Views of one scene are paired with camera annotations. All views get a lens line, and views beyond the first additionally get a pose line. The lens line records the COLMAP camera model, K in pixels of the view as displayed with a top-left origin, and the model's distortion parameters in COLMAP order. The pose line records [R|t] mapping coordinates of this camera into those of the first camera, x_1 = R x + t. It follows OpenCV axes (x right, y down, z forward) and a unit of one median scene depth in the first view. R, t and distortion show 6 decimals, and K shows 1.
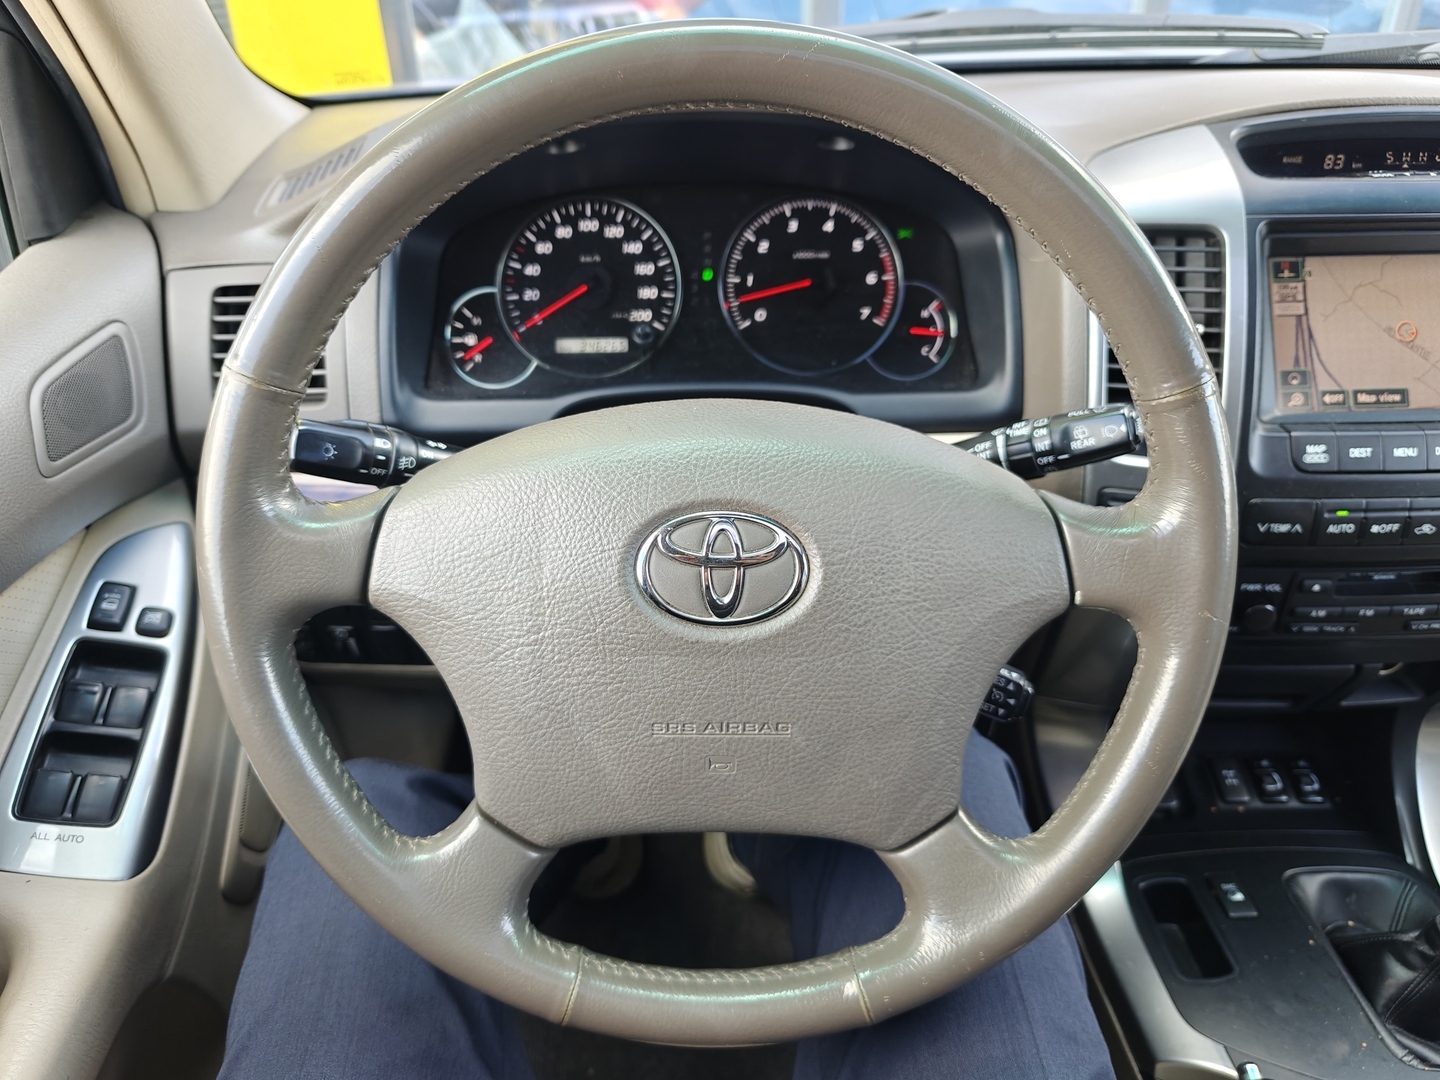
lens RADIAL K [[1064.0, 0, 726.1], [0, 1064.0, 548.0], [0, 0, 1]] dist [0.001563, -0.027236]
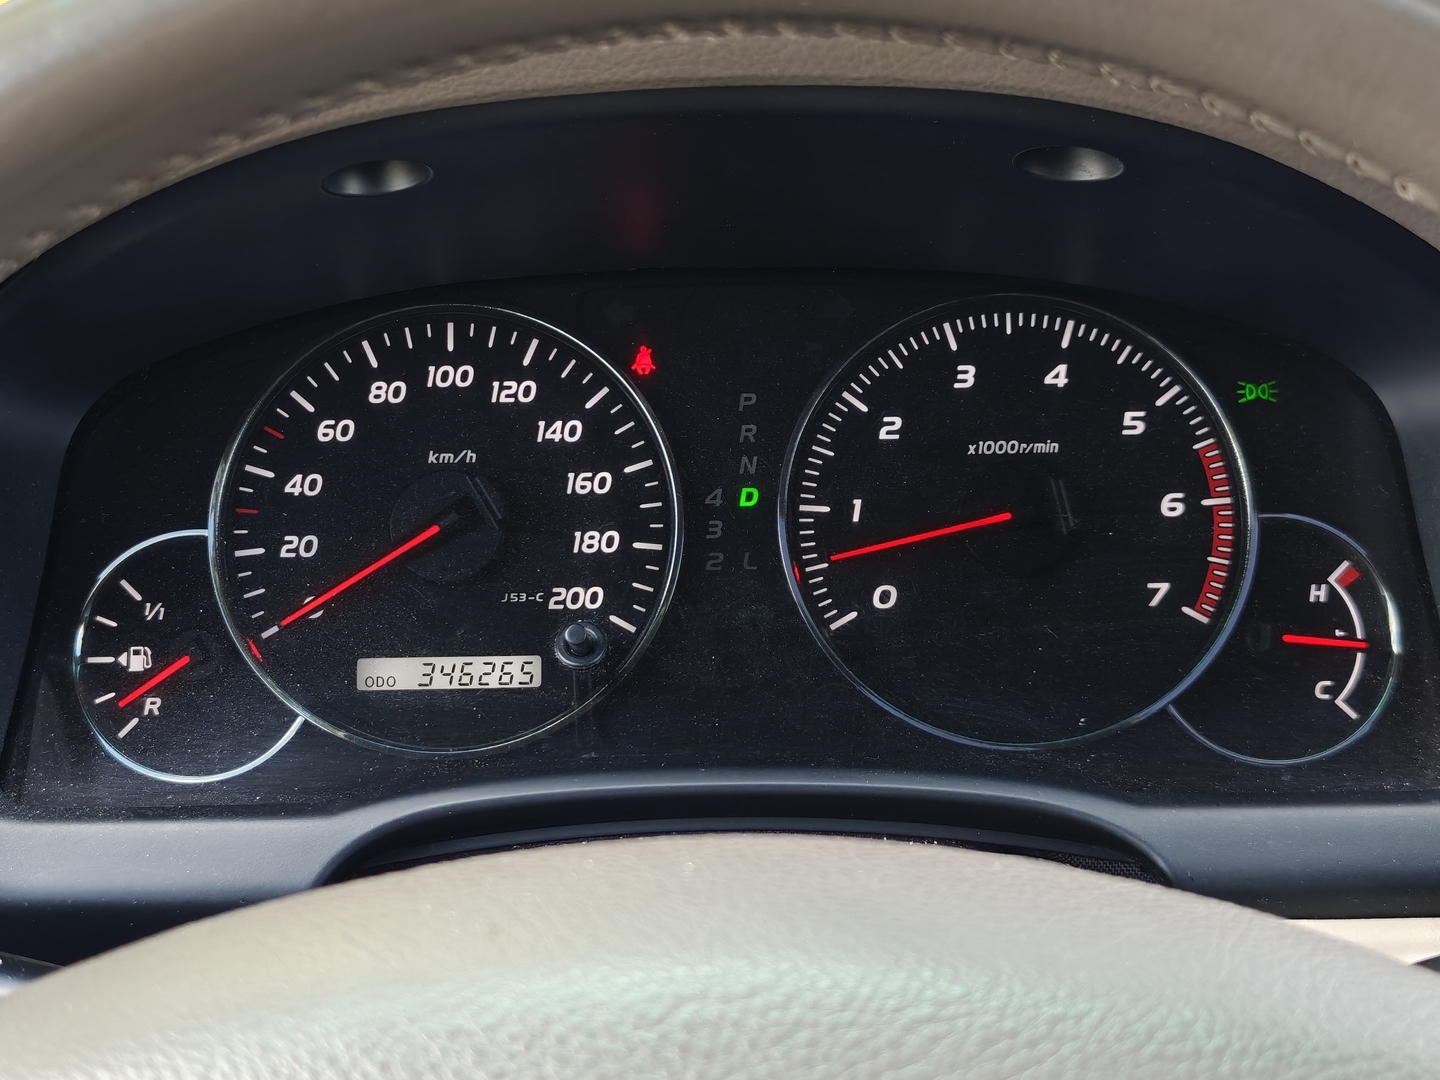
lens RADIAL K [[2515.1, 0, 717.4], [0, 2515.1, 537.2], [0, 0, 1]] dist [0.130544, 0.000000]
pose [[0.999354, 0.000159, -0.035950, 0.004587], [-0.008644, 0.971719, -0.235982, -0.023192], [0.034895, 0.236141, 0.971092, 0.102756]]
